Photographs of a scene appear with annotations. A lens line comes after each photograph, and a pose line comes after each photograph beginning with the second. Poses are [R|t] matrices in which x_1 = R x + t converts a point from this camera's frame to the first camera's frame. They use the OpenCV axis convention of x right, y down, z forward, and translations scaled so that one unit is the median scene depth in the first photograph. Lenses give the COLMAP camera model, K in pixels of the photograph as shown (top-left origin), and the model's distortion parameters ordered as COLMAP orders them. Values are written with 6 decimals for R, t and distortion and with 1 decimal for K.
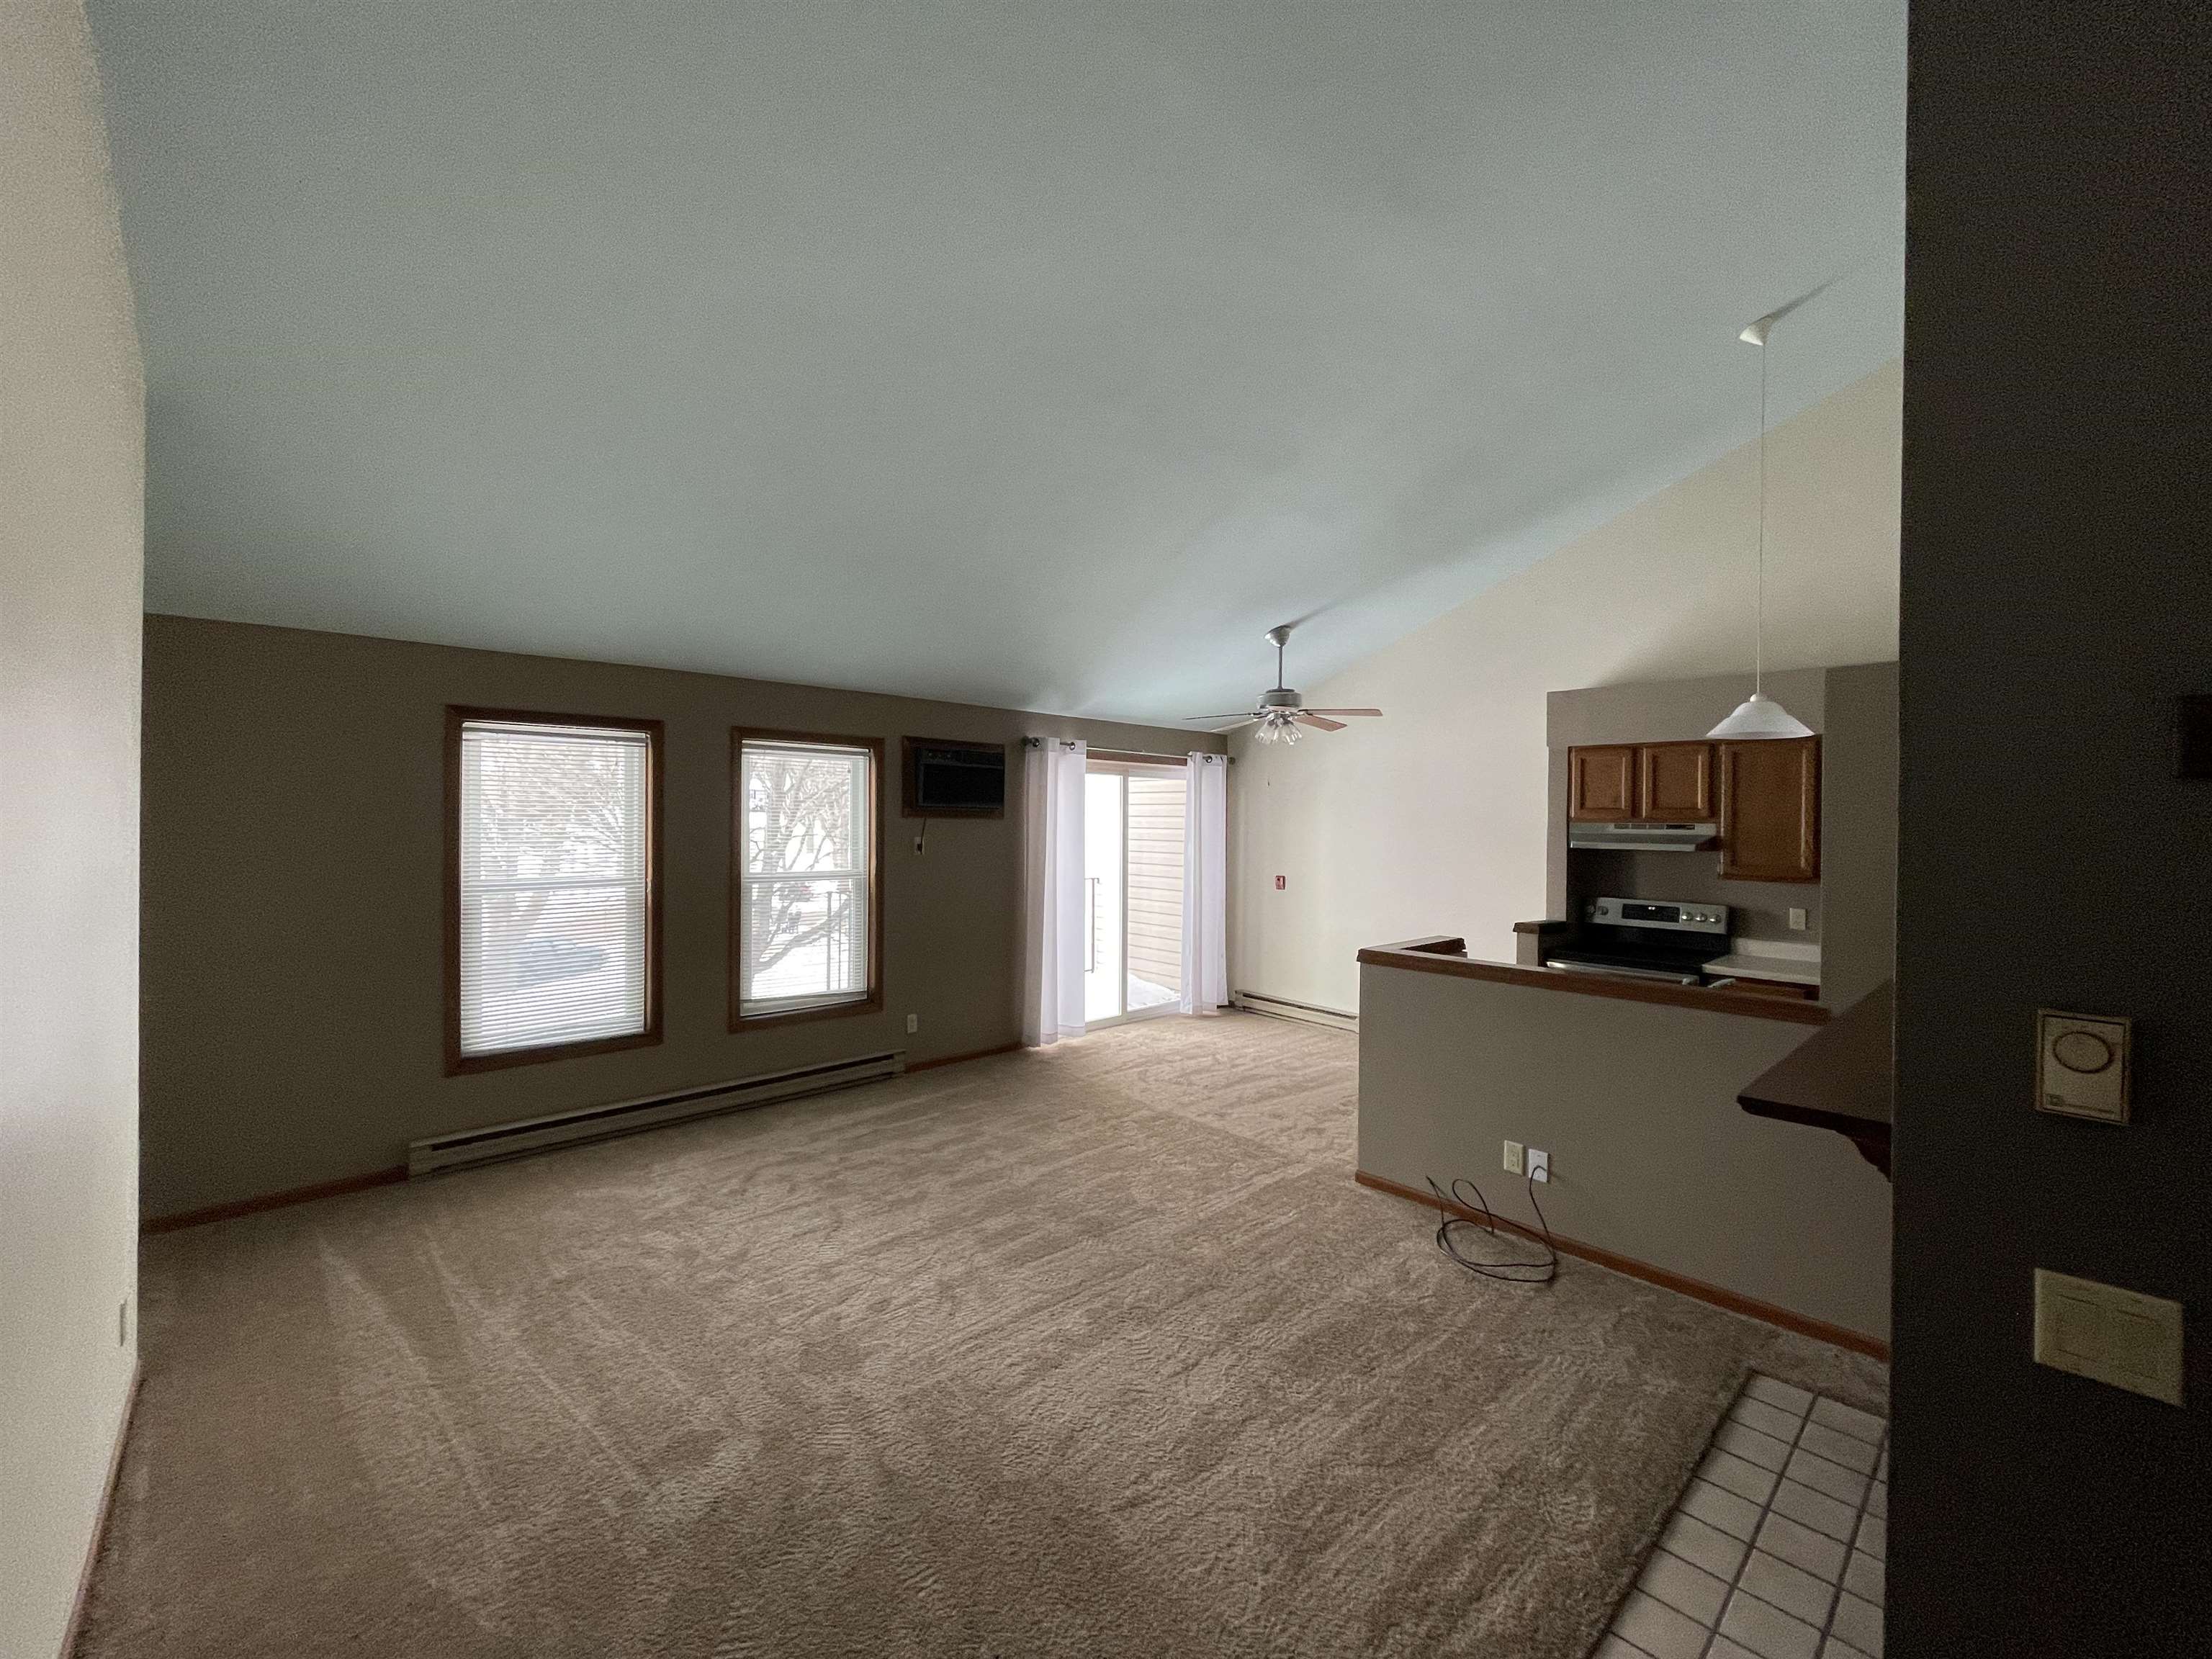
lens RADIAL K [[889.2, 0, 1115.8], [0, 889.2, 825.5], [0, 0, 1]] dist [-0.003533, 0.000417]
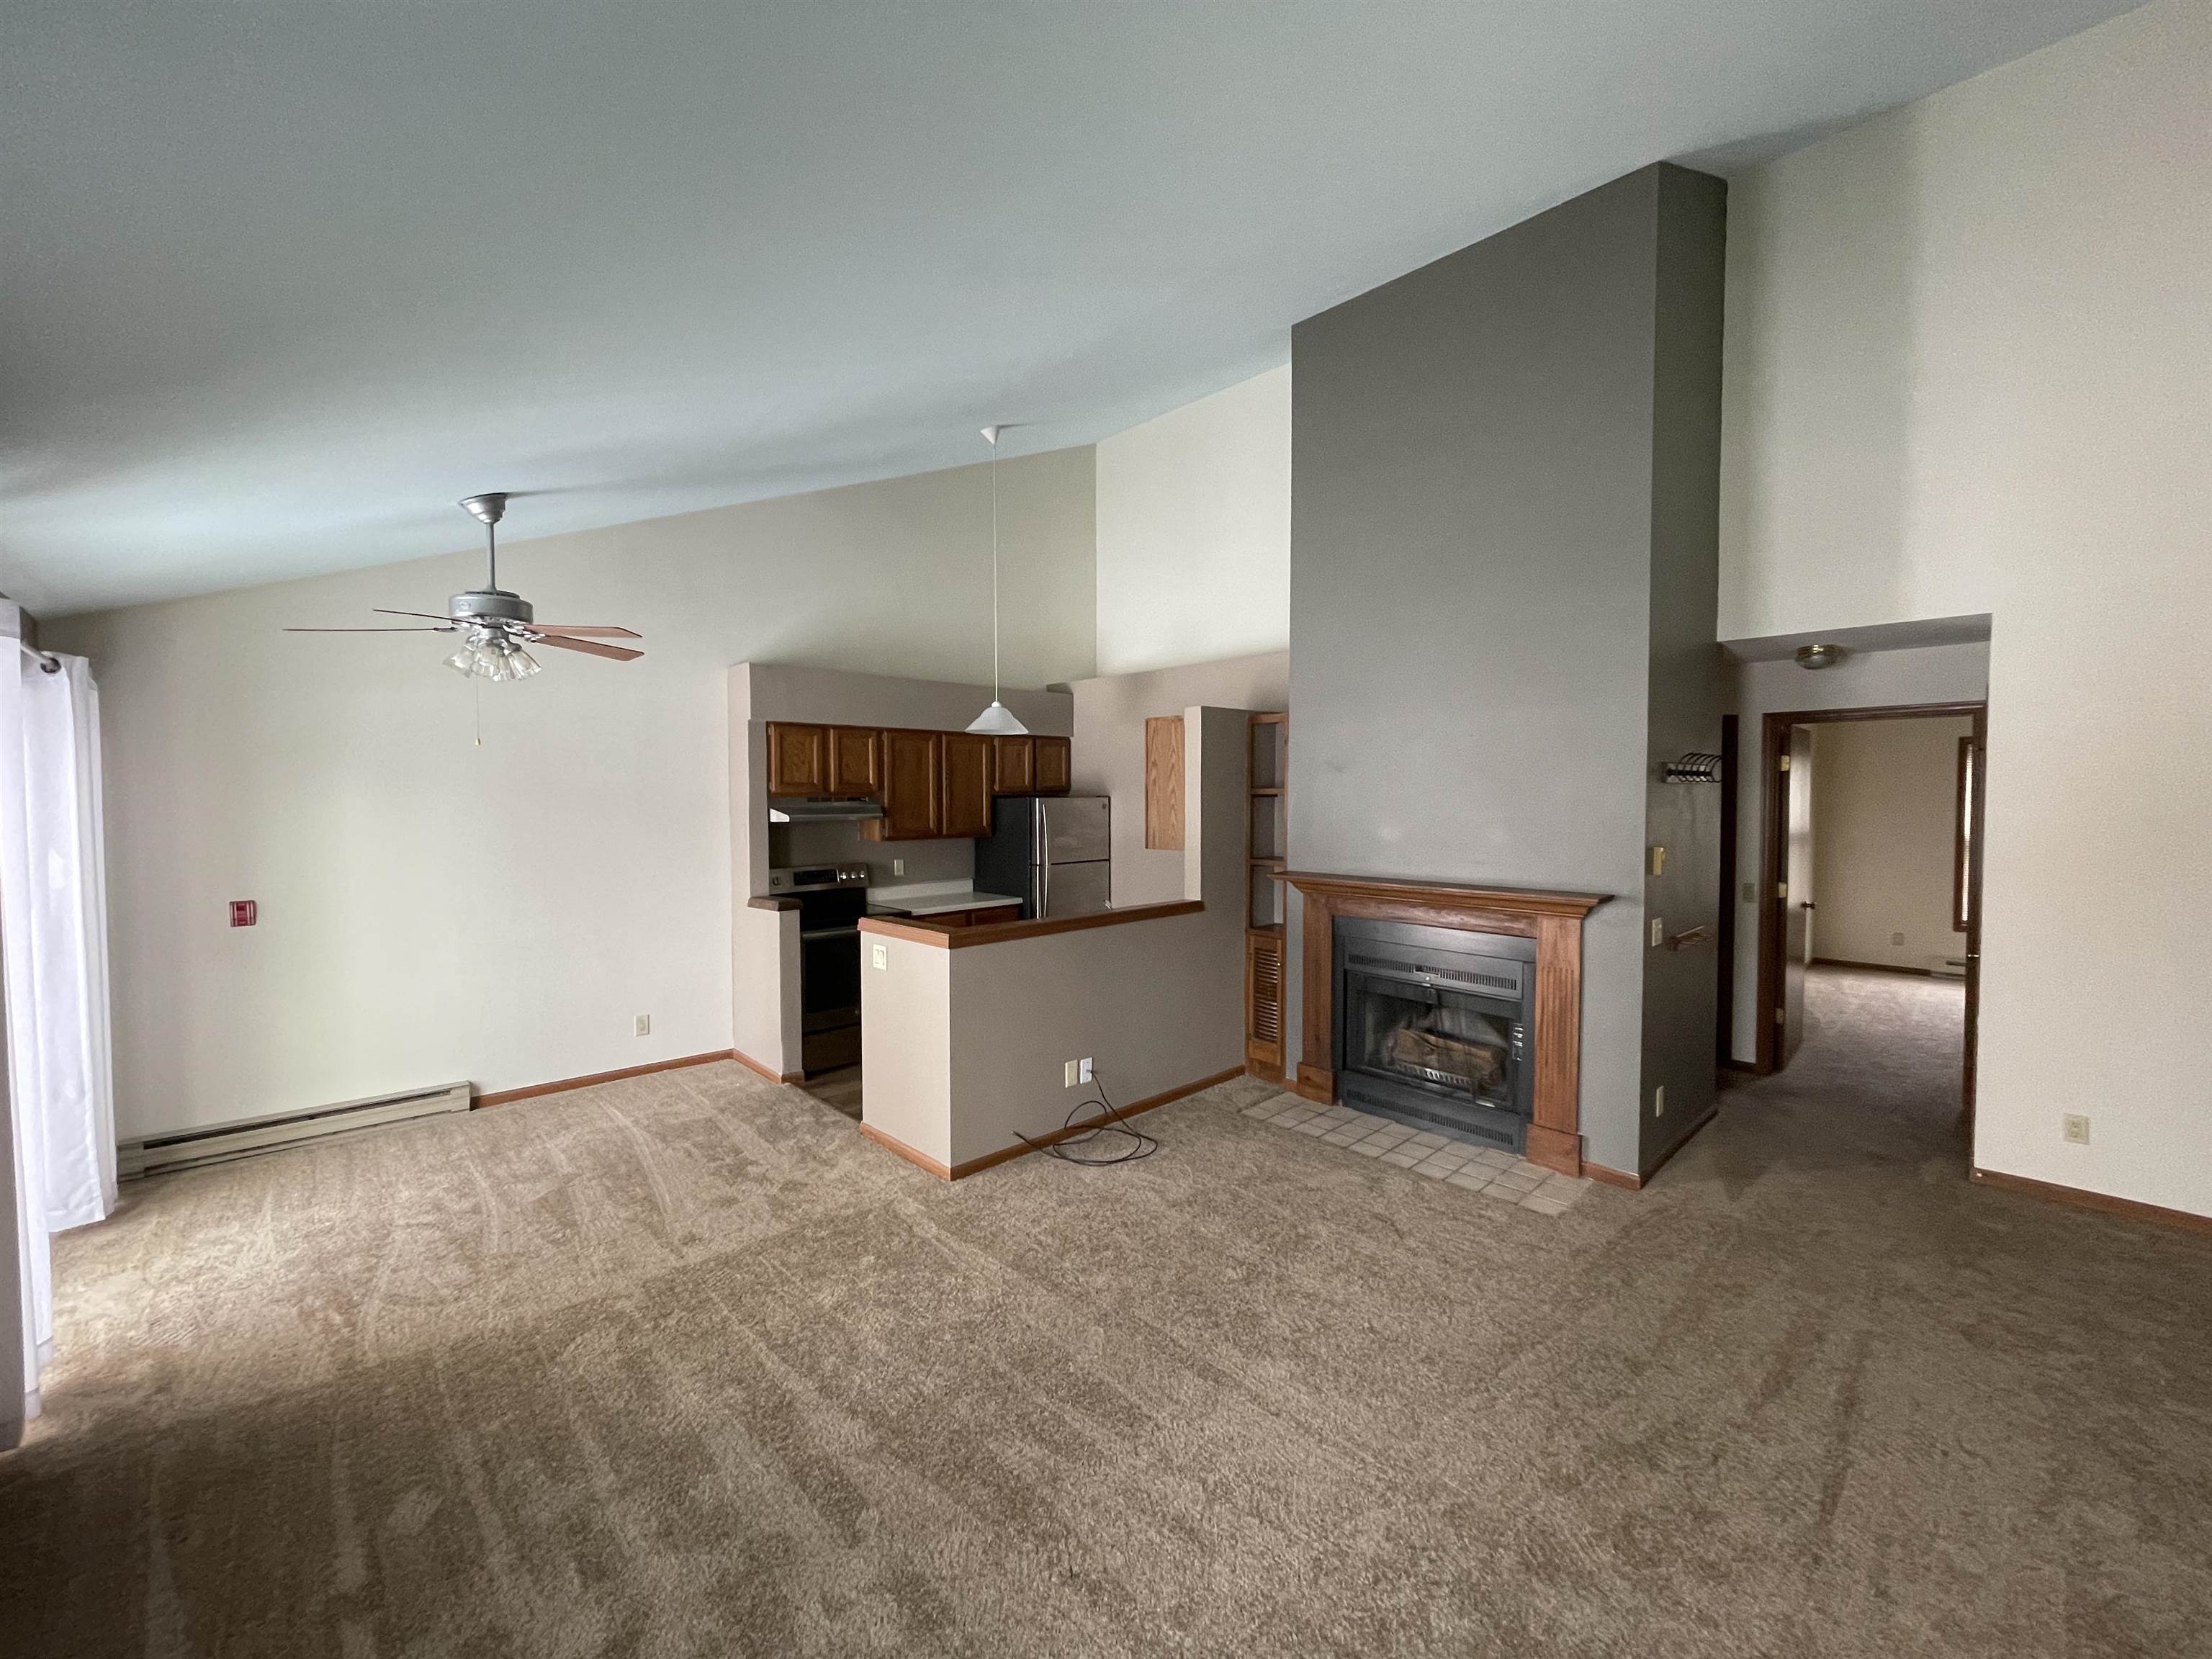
lens RADIAL K [[889.2, 0, 1103.0], [0, 889.2, 825.0], [0, 0, 1]] dist [-0.003533, 0.000417]
pose [[0.001127, -0.047104, 0.998889, -0.553403], [0.010427, 0.998836, 0.047089, -0.017265], [-0.999945, 0.010363, 0.001617, 0.703493]]
